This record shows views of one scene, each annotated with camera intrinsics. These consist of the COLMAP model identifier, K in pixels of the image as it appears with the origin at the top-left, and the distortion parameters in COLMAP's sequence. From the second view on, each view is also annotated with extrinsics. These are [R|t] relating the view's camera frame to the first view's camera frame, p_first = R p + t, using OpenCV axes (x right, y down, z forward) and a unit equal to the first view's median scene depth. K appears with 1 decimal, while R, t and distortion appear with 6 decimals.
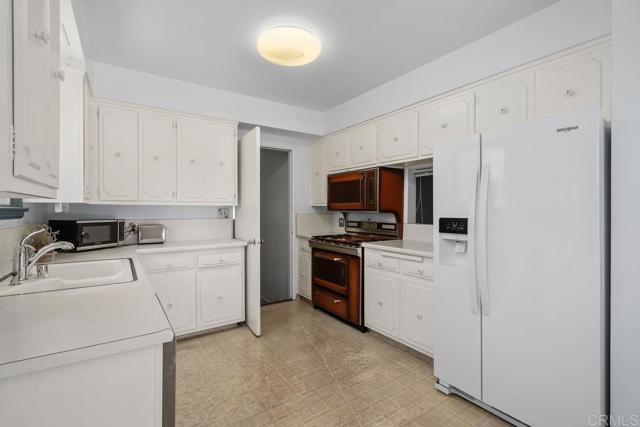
lens RADIAL K [[291.4, 0, 318.9], [0, 291.4, 212.4], [0, 0, 1]] dist [0.001029, 0.000284]
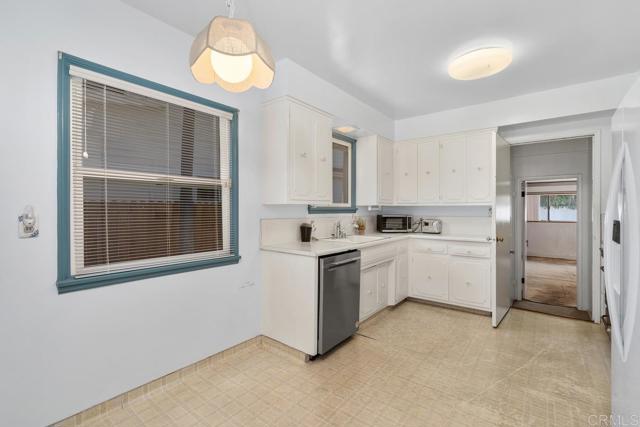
lens RADIAL K [[291.4, 0, 314.4], [0, 291.4, 211.6], [0, 0, 1]] dist [0.001029, 0.000284]
pose [[0.292624, 0.007317, -0.956200, 0.675171], [-0.004632, 0.999970, 0.006234, -0.002777], [0.956216, 0.002604, 0.292649, 0.057833]]
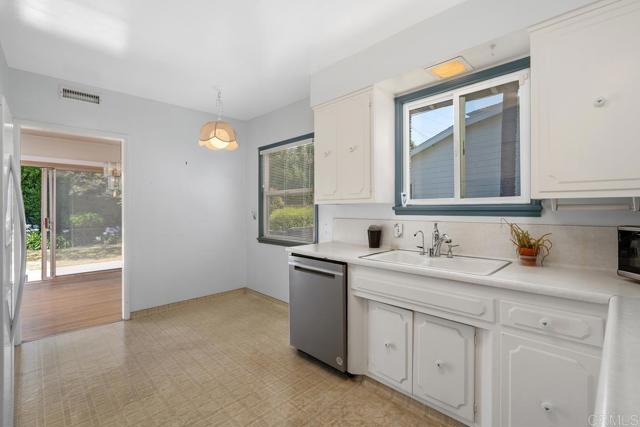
lens RADIAL K [[291.4, 0, 316.7], [0, 291.4, 210.6], [0, 0, 1]] dist [0.001029, 0.000284]
pose [[-0.985289, 0.000553, -0.170894, -0.102972], [-0.000882, 0.999965, 0.008319, -0.007931], [0.170893, 0.008348, -0.985254, 1.314408]]
